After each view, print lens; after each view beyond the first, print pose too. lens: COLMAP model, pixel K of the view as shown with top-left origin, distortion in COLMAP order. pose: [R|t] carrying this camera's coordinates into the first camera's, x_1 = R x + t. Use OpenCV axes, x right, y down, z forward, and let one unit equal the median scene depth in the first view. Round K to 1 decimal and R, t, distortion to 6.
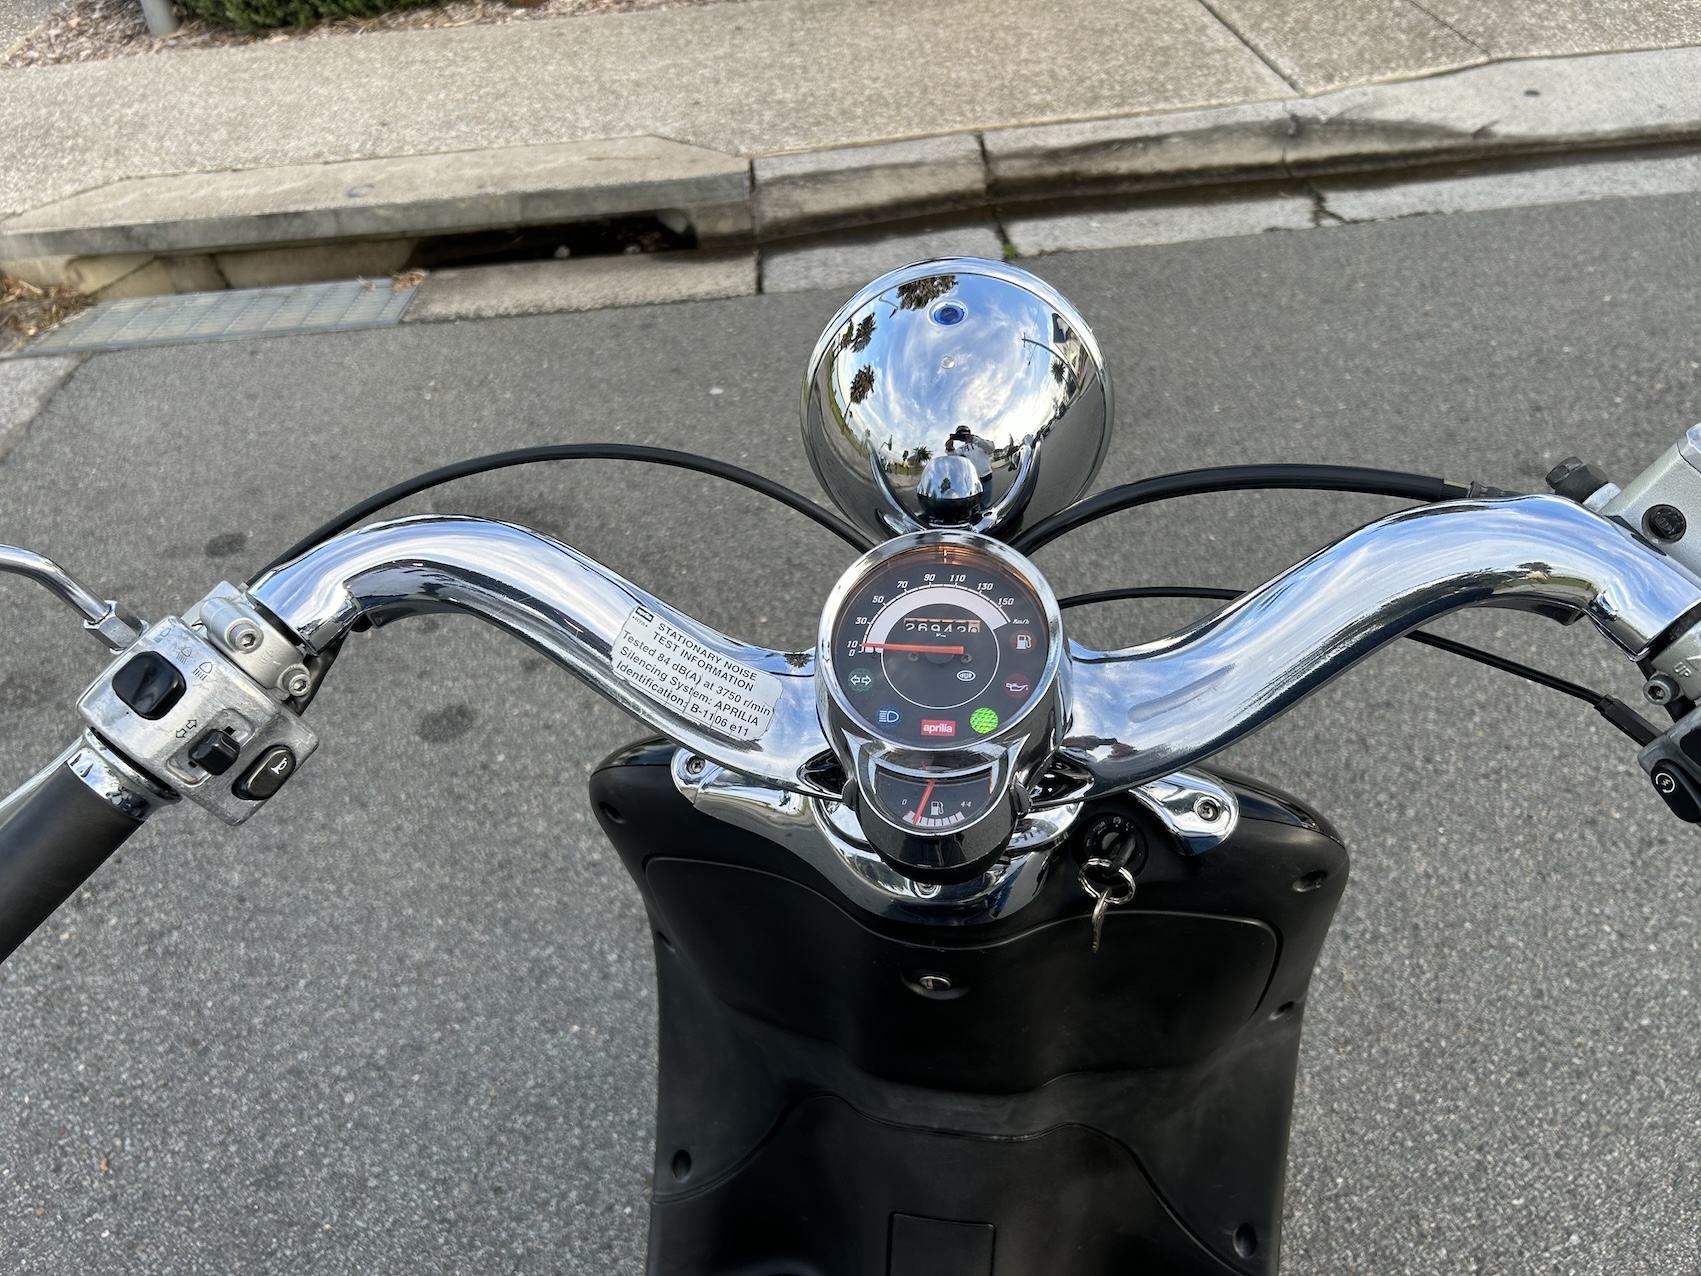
lens RADIAL K [[1290.1, 0, 851.9], [0, 1290.1, 638.1], [0, 0, 1]] dist [0.020057, -0.012342]
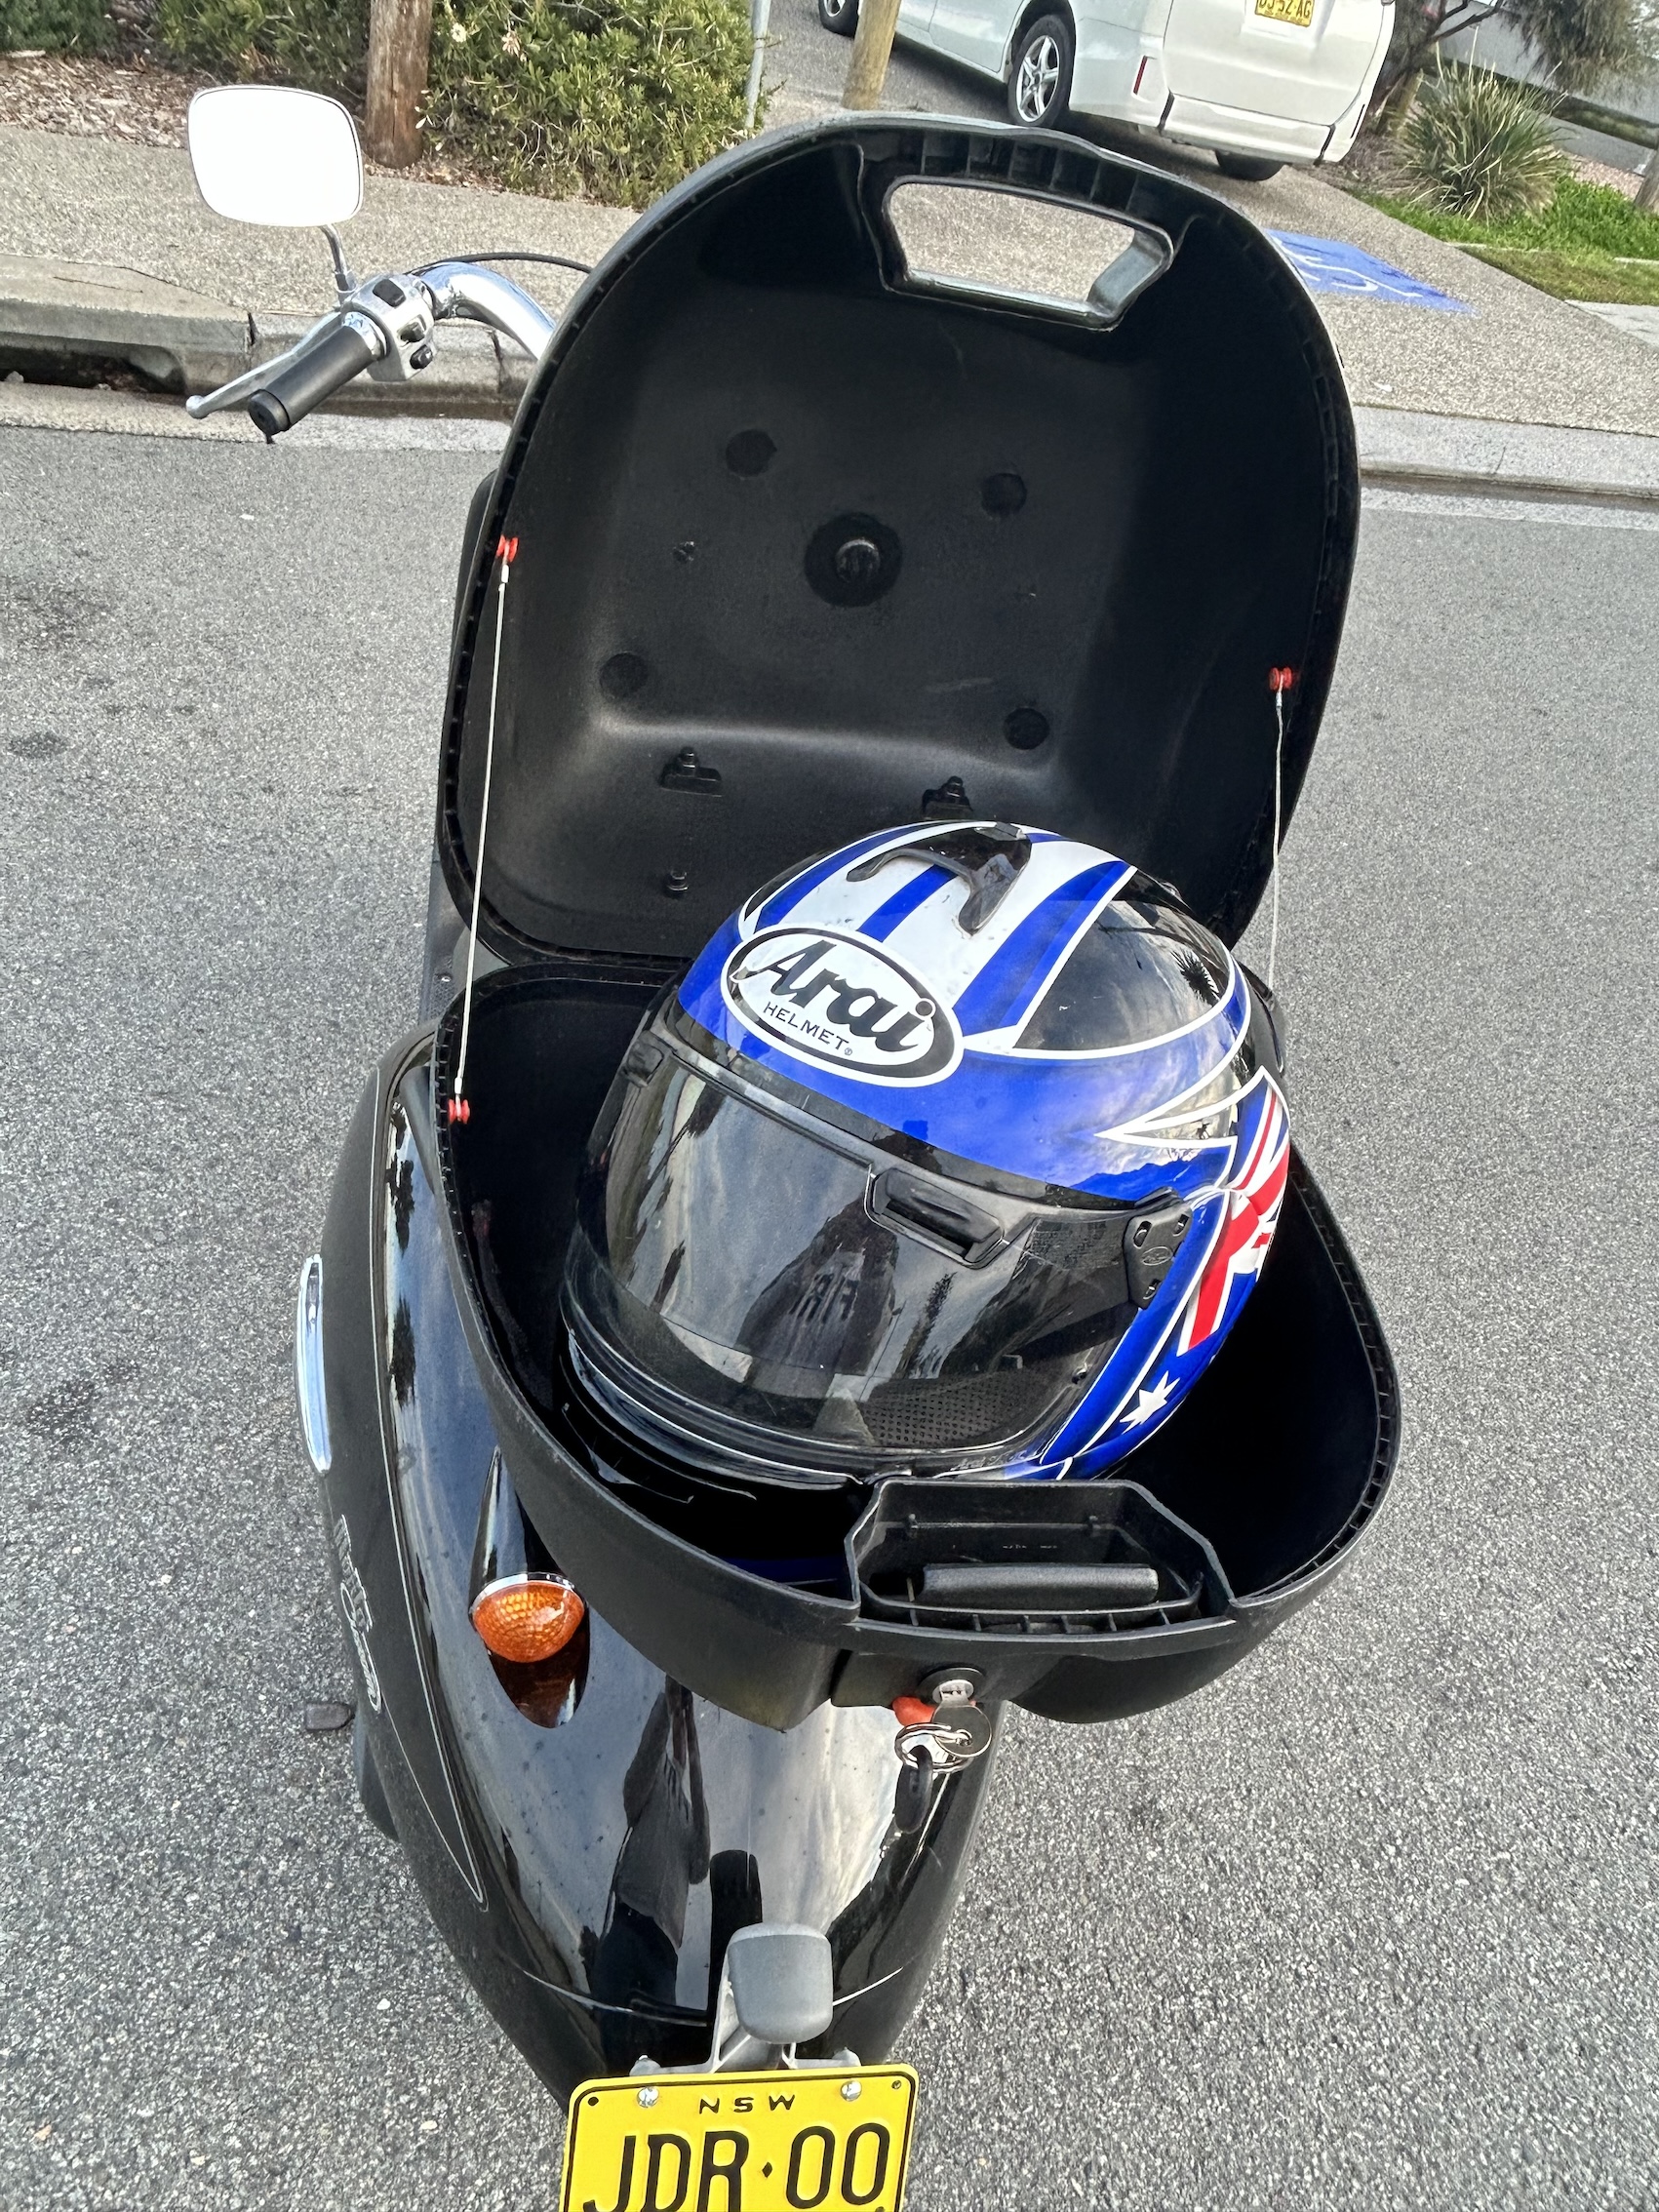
lens RADIAL K [[1621.8, 0, 829.1], [0, 1621.8, 1108.1], [0, 0, 1]] dist [-0.009895, 0.004268]
pose [[0.924448, 0.014381, 0.381036, -0.130872], [-0.017188, 0.999844, 0.003965, 0.206486], [-0.380920, -0.010214, 0.924552, -0.271194]]
